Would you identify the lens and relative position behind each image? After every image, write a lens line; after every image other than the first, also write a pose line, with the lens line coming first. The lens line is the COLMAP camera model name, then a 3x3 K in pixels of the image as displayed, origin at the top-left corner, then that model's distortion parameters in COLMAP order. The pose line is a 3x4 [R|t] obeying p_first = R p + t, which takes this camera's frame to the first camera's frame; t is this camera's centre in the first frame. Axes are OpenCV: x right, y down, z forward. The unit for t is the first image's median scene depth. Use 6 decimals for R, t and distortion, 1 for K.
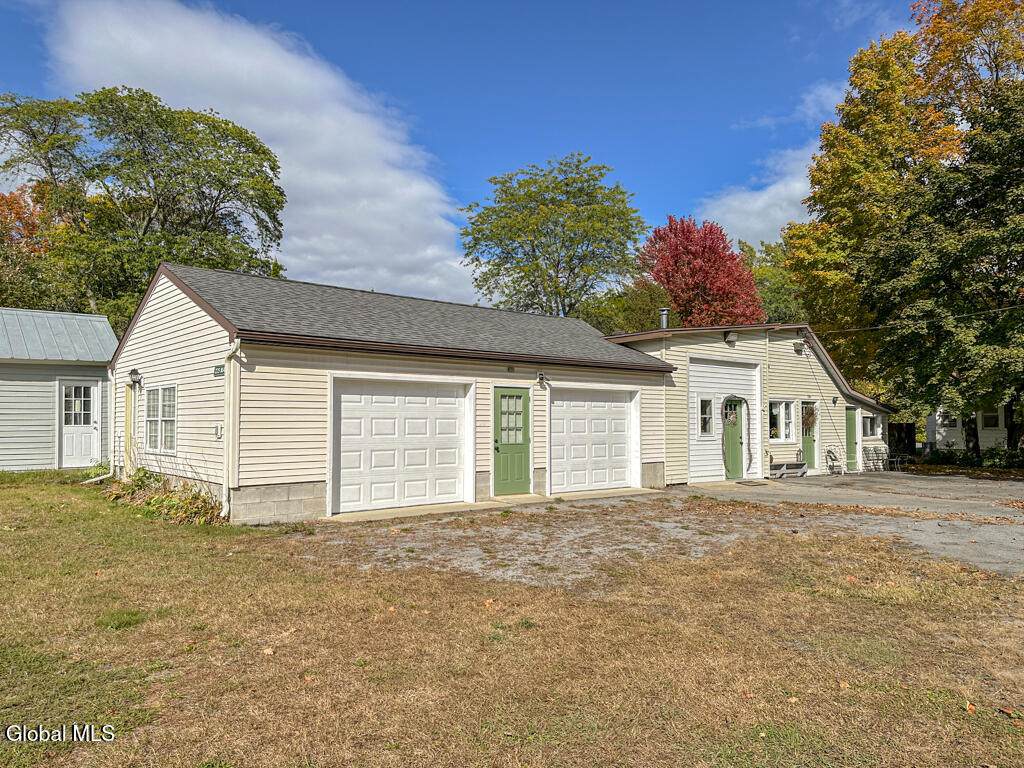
lens RADIAL K [[720.9, 0, 515.8], [0, 720.9, 402.4], [0, 0, 1]] dist [0.073842, -0.076865]
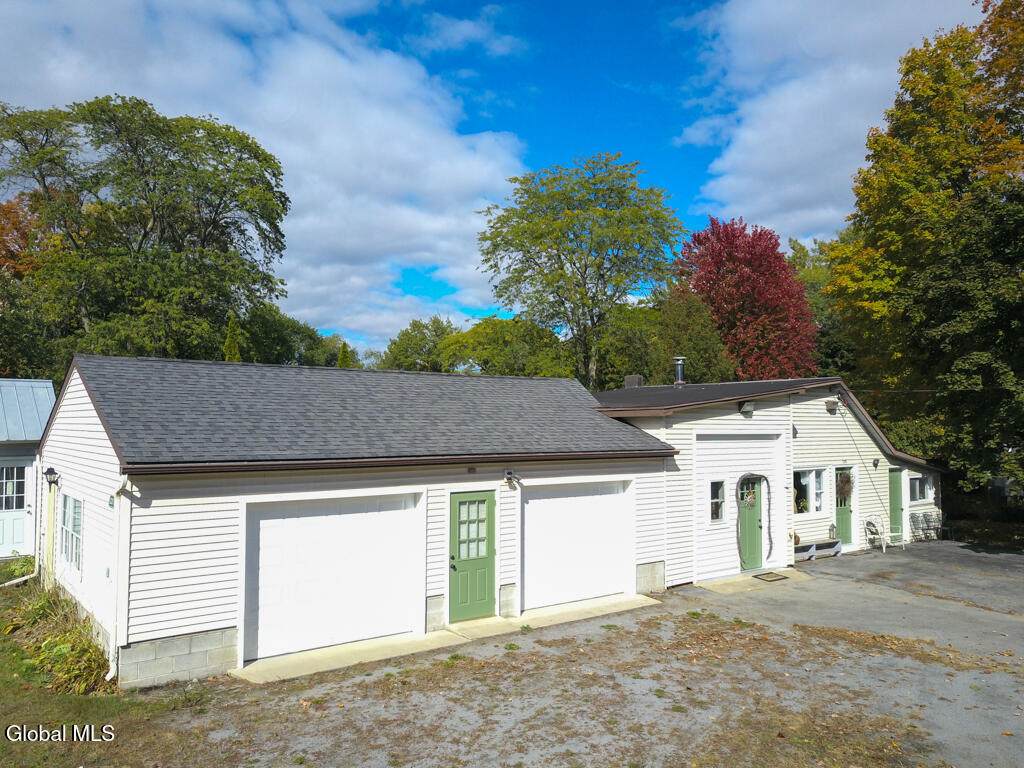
lens RADIAL K [[778.9, 0, 514.1], [0, 778.9, 395.1], [0, 0, 1]] dist [0.018981, -0.007371]
pose [[0.998734, 0.001345, -0.050277, 0.066072], [-0.001737, 0.999968, -0.007763, -0.095043], [0.050265, 0.007840, 0.998705, 0.057886]]
